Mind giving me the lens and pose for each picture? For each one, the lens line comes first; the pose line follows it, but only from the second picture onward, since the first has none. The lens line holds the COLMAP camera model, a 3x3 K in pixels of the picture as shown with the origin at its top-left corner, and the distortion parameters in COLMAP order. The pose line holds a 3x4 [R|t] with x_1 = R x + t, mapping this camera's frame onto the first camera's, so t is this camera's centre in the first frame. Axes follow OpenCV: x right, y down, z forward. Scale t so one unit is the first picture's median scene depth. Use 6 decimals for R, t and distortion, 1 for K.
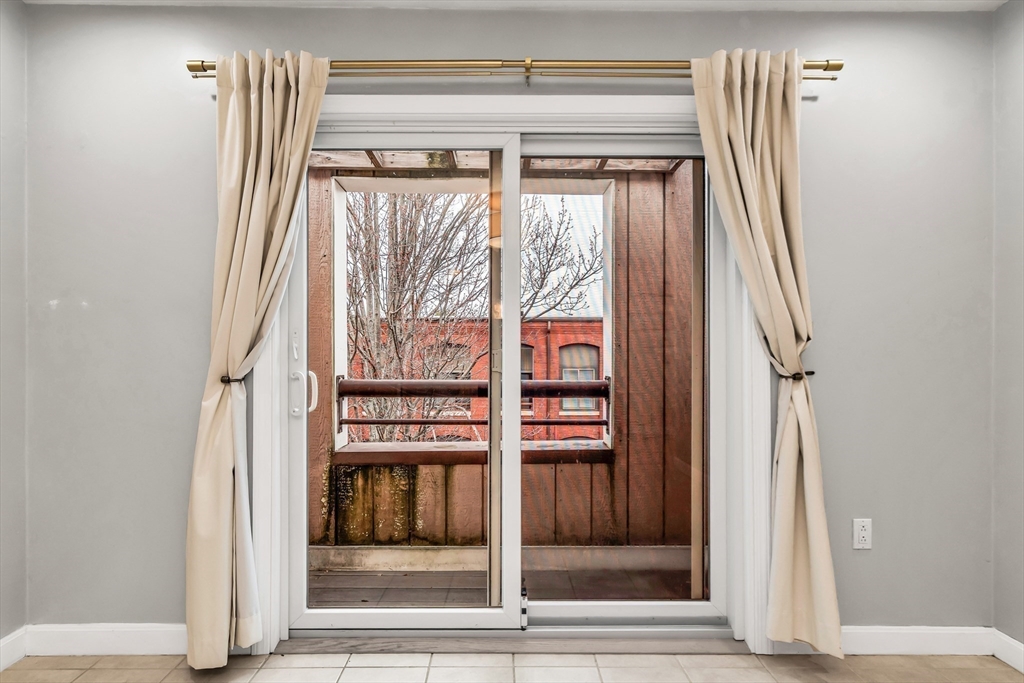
lens RADIAL K [[498.8, 0, 507.5], [0, 498.8, 353.6], [0, 0, 1]] dist [0.027892, 0.000052]
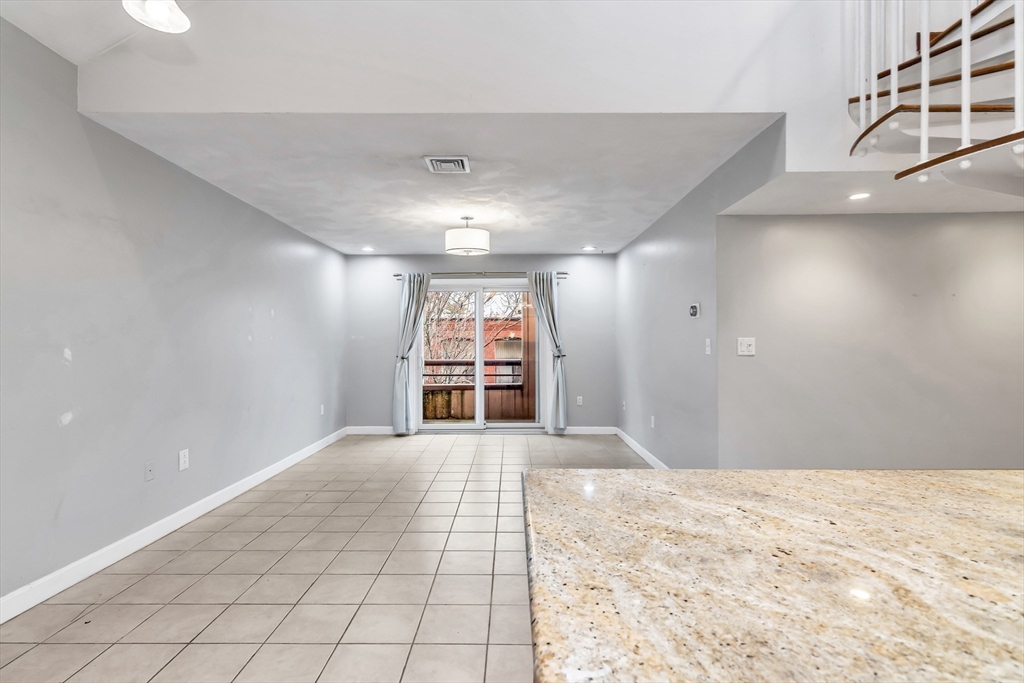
lens RADIAL K [[515.7, 0, 512.0], [0, 515.7, 341.5], [0, 0, 1]] dist [-0.000011, 0.000045]
pose [[0.999839, -0.005855, -0.016989, 0.208406], [0.005813, 0.999980, -0.002533, -0.038263], [0.017004, 0.002434, 0.999852, -1.873435]]
